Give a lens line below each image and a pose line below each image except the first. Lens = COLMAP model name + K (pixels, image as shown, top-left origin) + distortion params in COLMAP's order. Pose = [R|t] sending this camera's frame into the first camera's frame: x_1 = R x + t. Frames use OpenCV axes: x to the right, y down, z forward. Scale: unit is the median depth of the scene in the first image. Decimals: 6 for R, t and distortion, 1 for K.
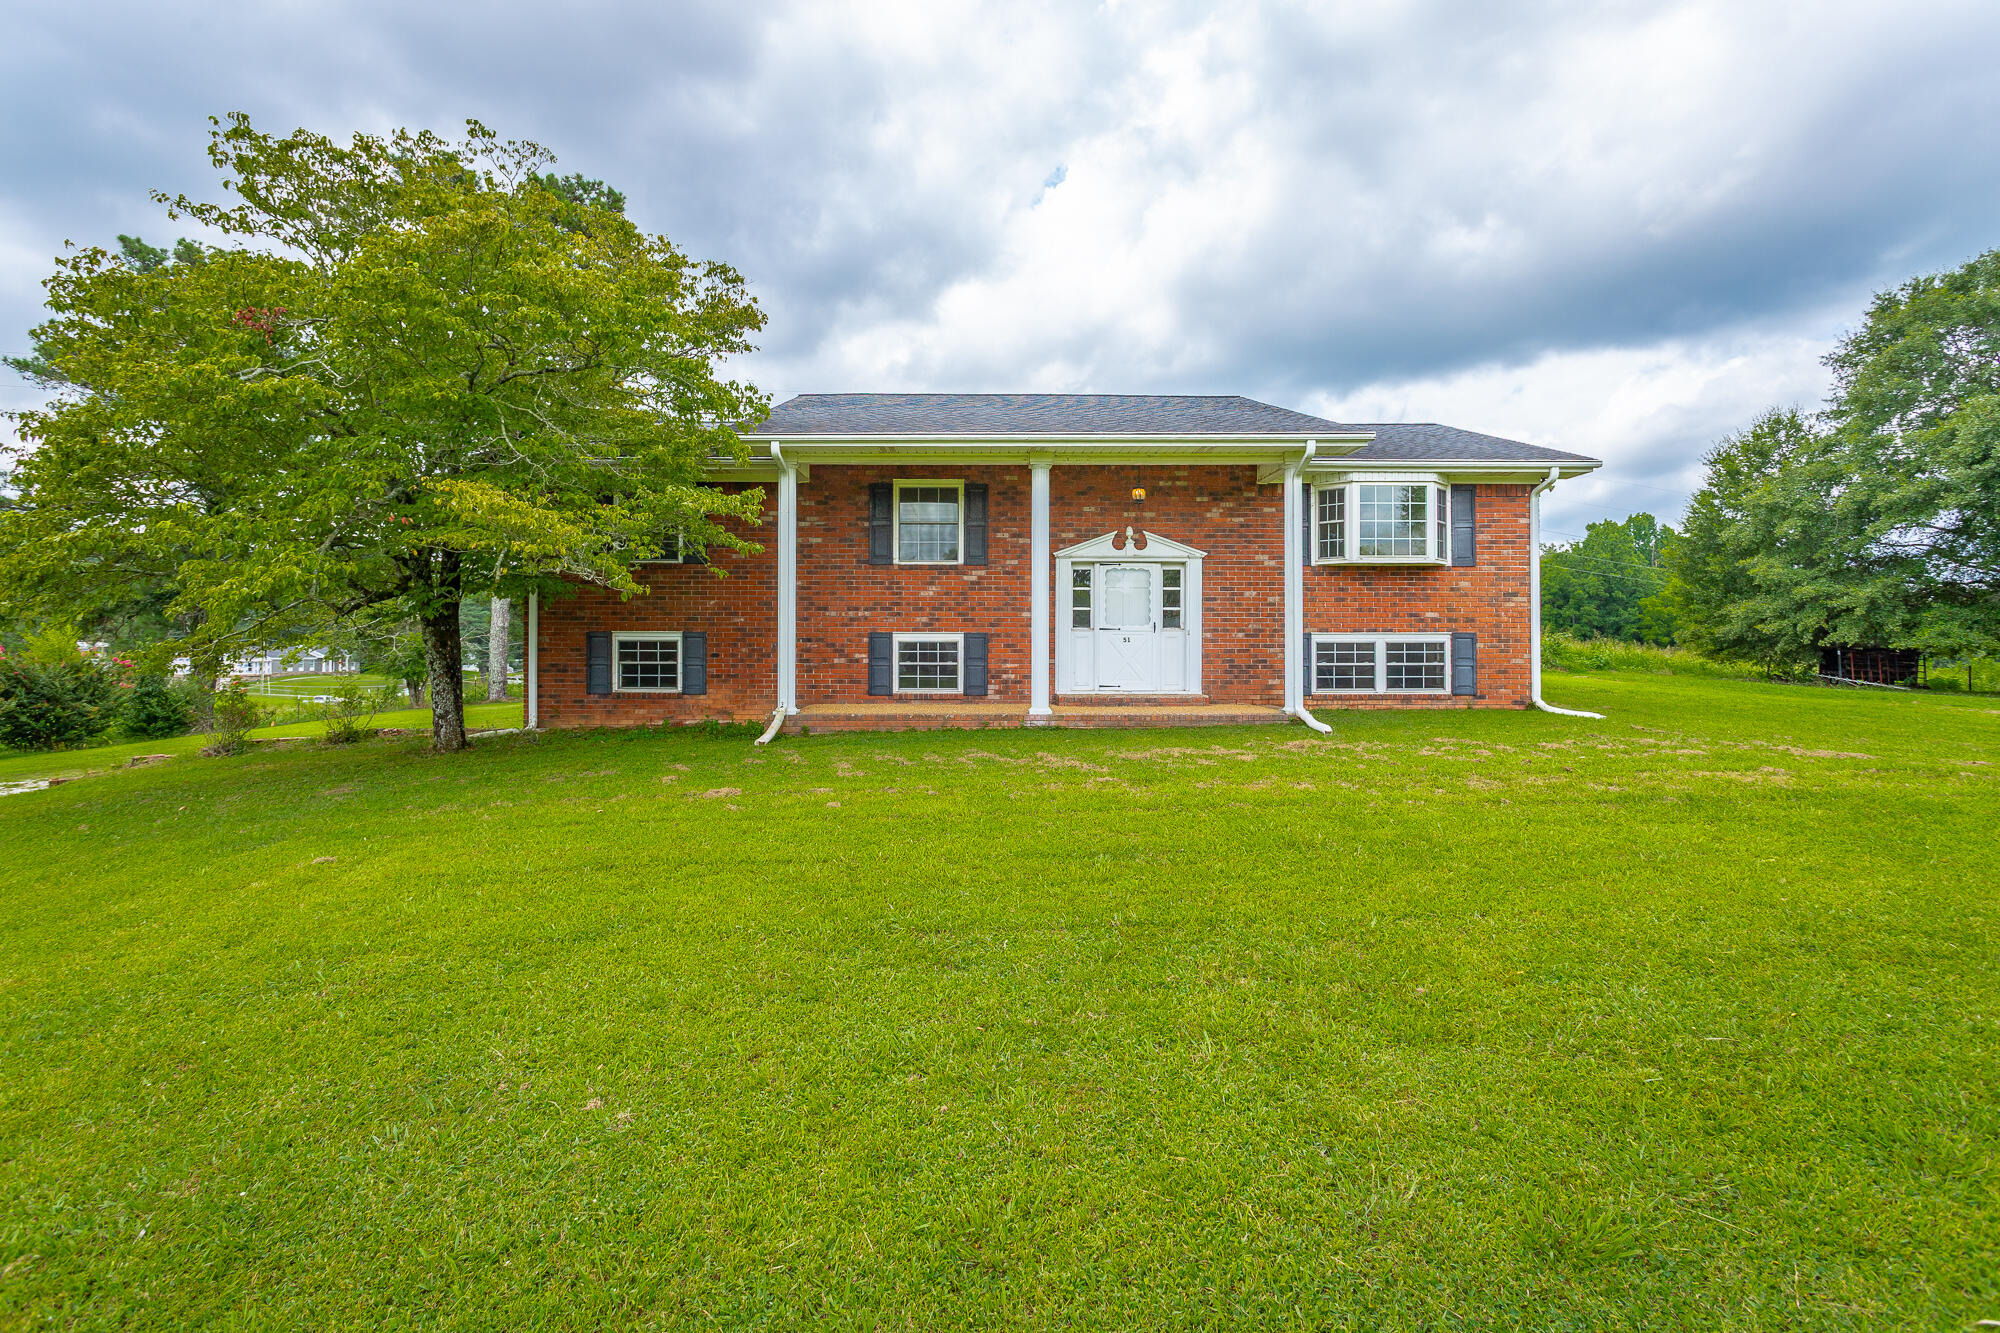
lens RADIAL K [[932.9, 0, 992.3], [0, 932.9, 635.1], [0, 0, 1]] dist [-0.006983, 0.000446]
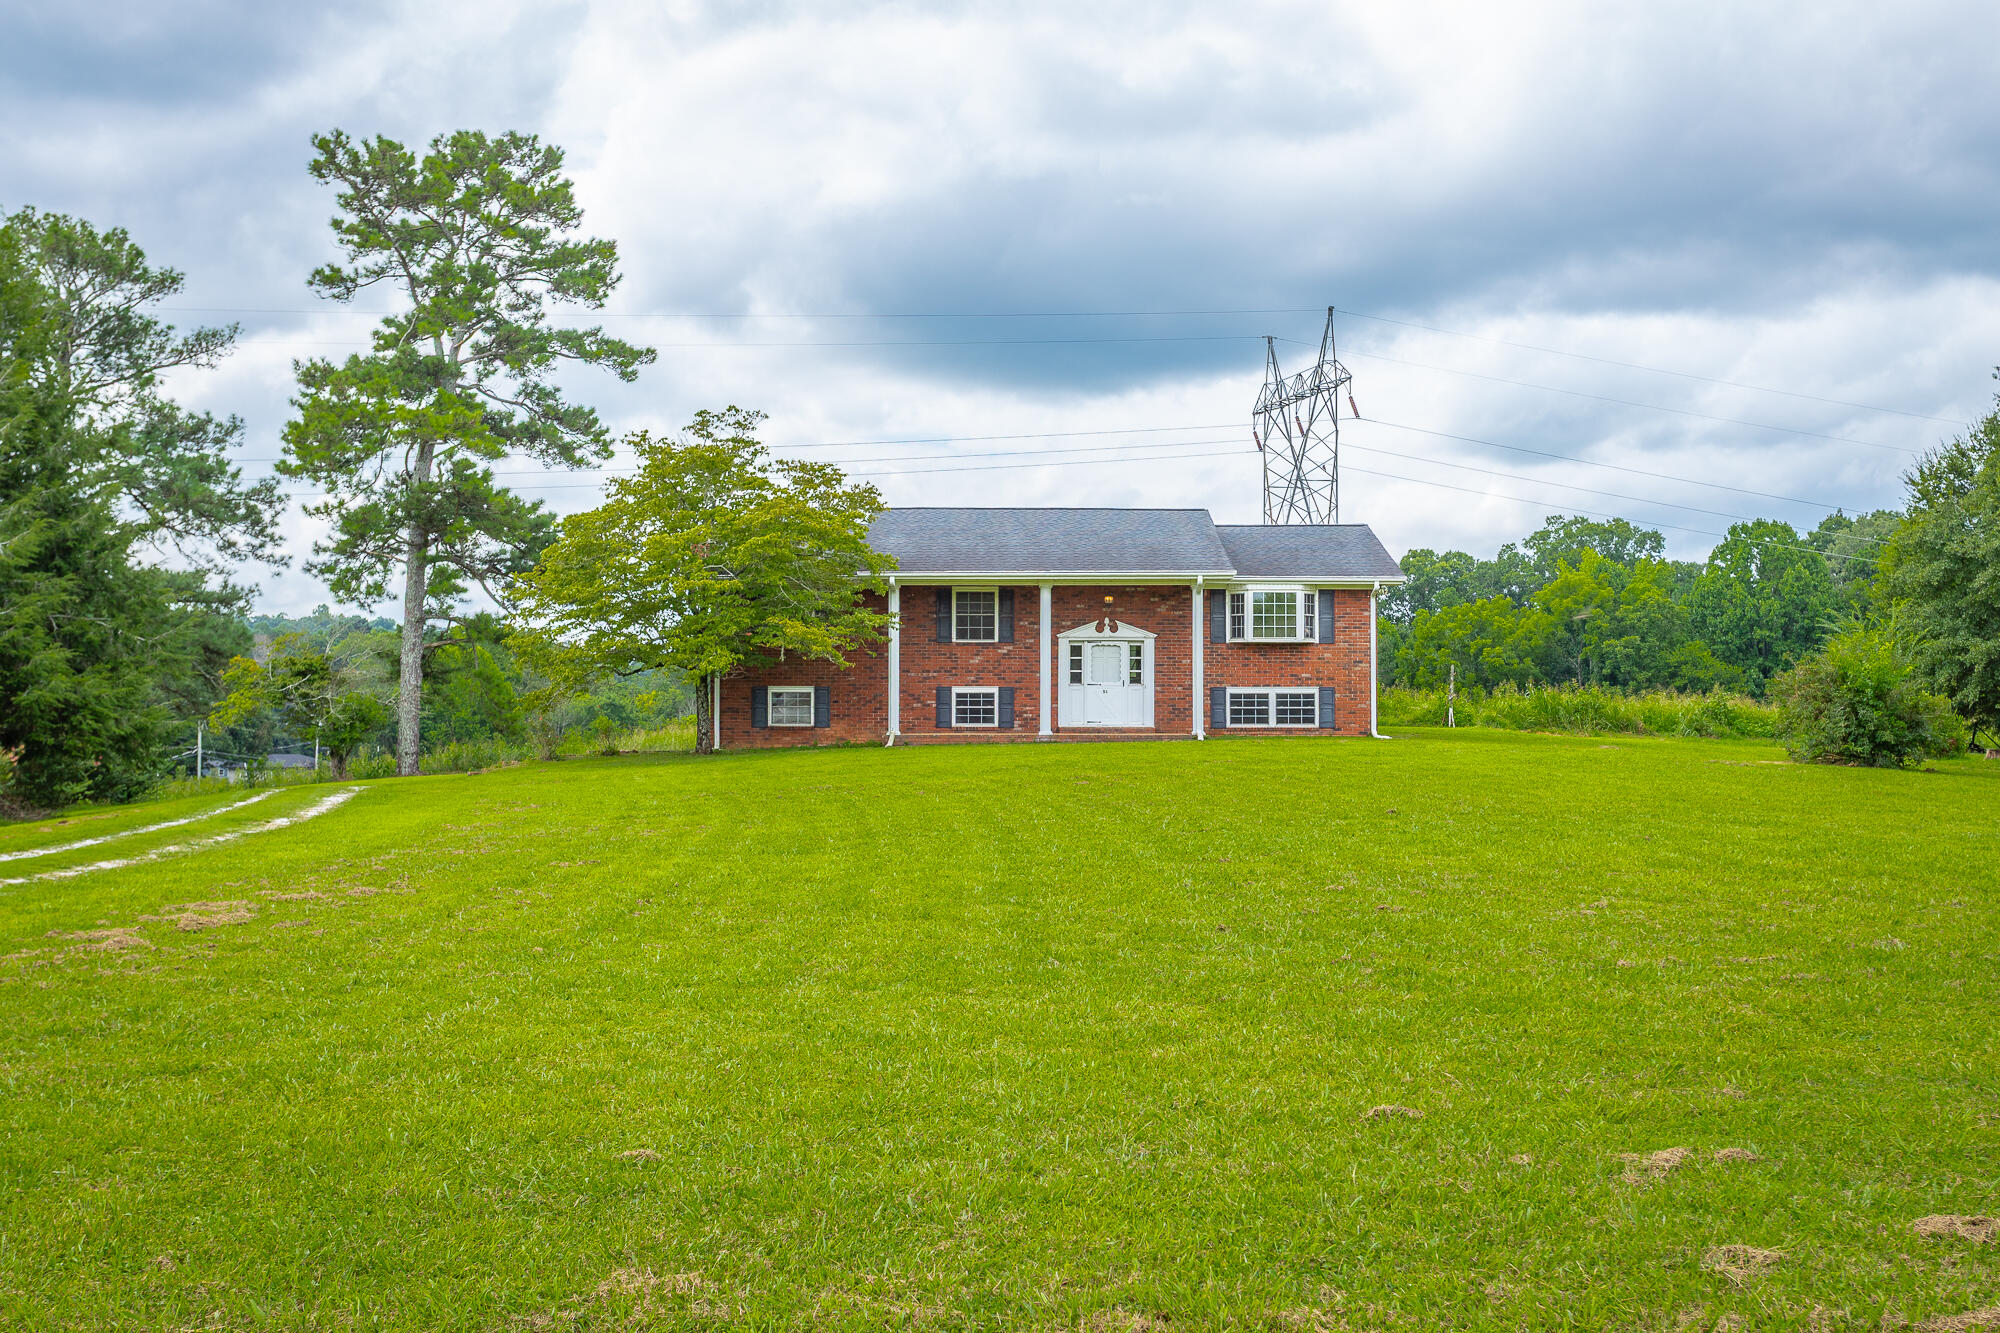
lens RADIAL K [[1702.5, 0, 1007.8], [0, 1702.5, 605.0], [0, 0, 1]] dist [0.002689, -0.005518]
pose [[0.999793, 0.001601, 0.020288, -0.071527], [-0.001051, 0.999633, -0.027053, -0.061297], [-0.020324, 0.027026, 0.999428, -1.782935]]
